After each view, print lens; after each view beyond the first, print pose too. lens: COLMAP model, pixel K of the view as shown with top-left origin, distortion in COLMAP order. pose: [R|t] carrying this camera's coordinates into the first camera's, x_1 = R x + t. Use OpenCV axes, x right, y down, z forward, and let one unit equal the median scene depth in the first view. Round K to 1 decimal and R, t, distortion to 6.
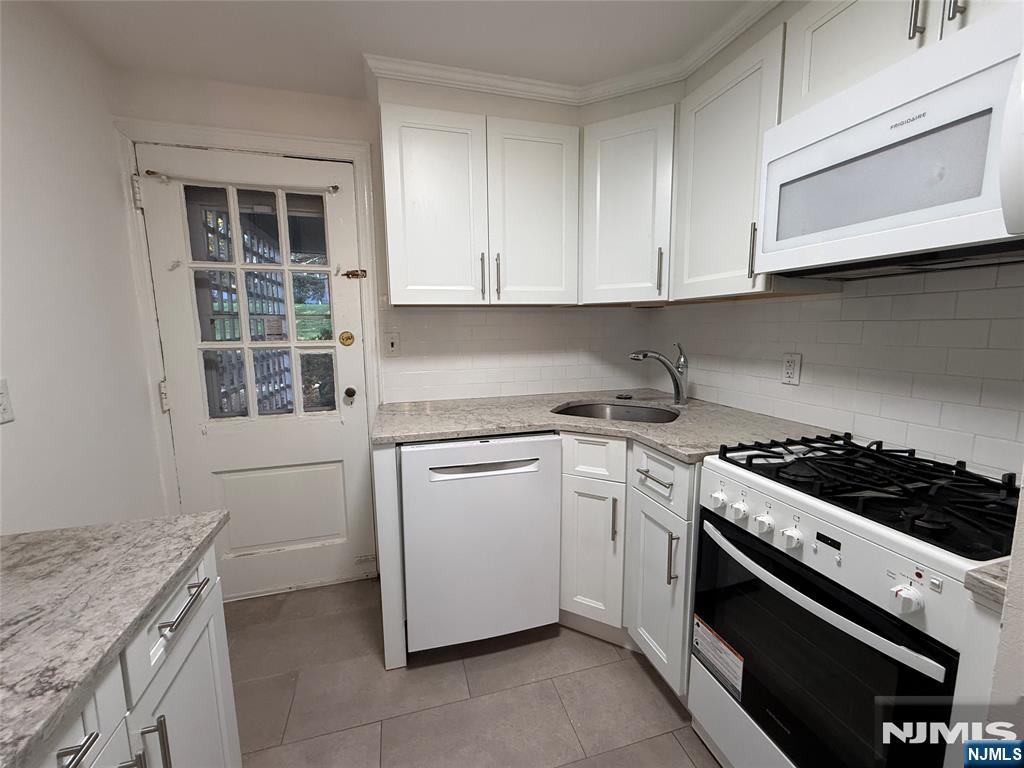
lens RADIAL K [[417.5, 0, 511.6], [0, 417.5, 383.5], [0, 0, 1]] dist [-0.002168, -0.000626]
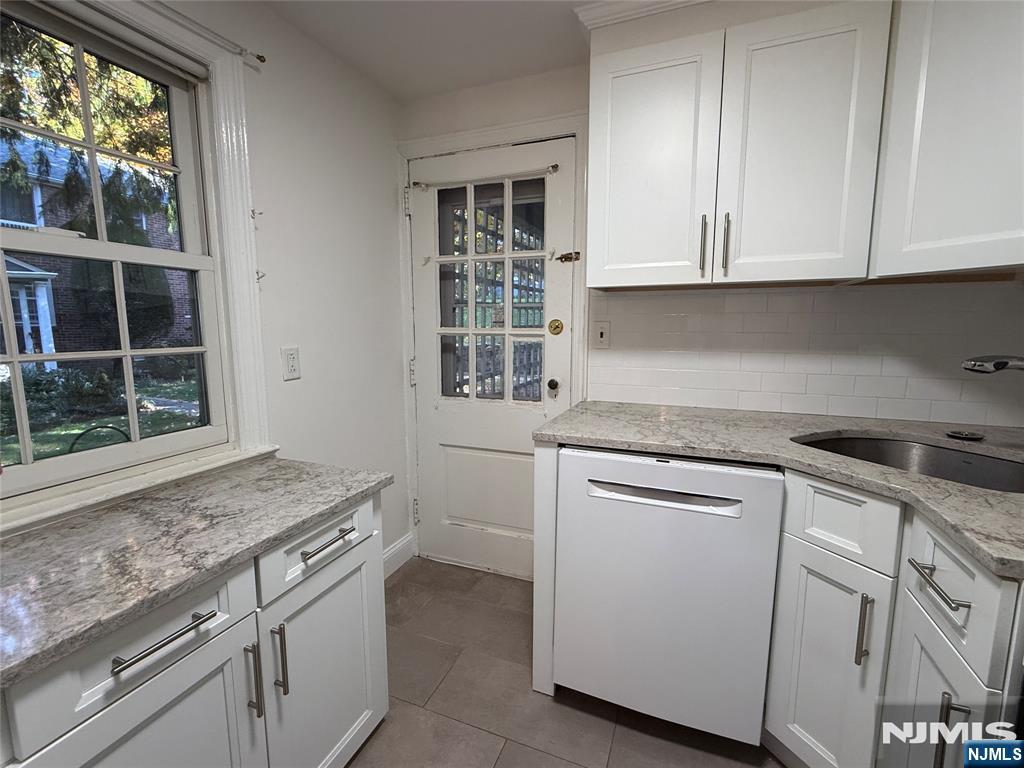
lens RADIAL K [[463.9, 0, 511.8], [0, 463.9, 383.6], [0, 0, 1]] dist [-0.001510, -0.000867]
pose [[0.787531, 0.089793, -0.609698, 0.210303], [-0.091633, 0.995392, 0.028236, -0.001246], [0.609424, 0.033632, 0.792131, 0.142759]]
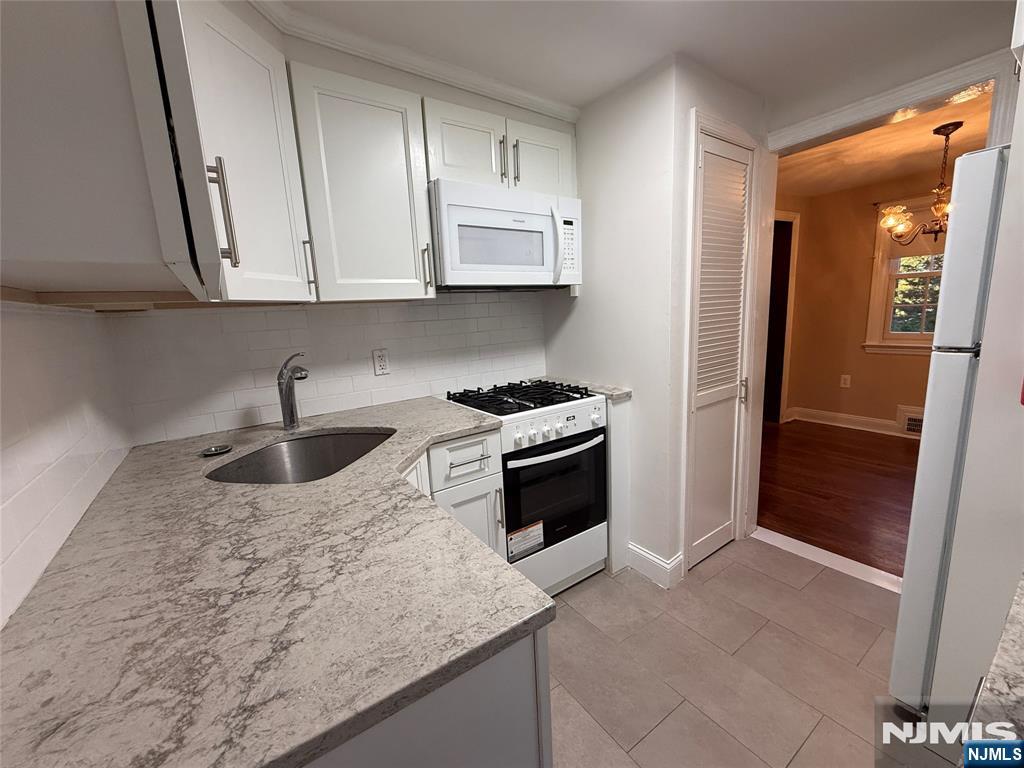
lens RADIAL K [[417.5, 0, 512.3], [0, 417.5, 384.0], [0, 0, 1]] dist [-0.002168, -0.000626]
pose [[-0.320389, -0.137753, 0.937217, -0.597656], [0.179899, 0.962517, 0.202970, -0.148847], [-0.930047, 0.233634, -0.283598, 0.977840]]
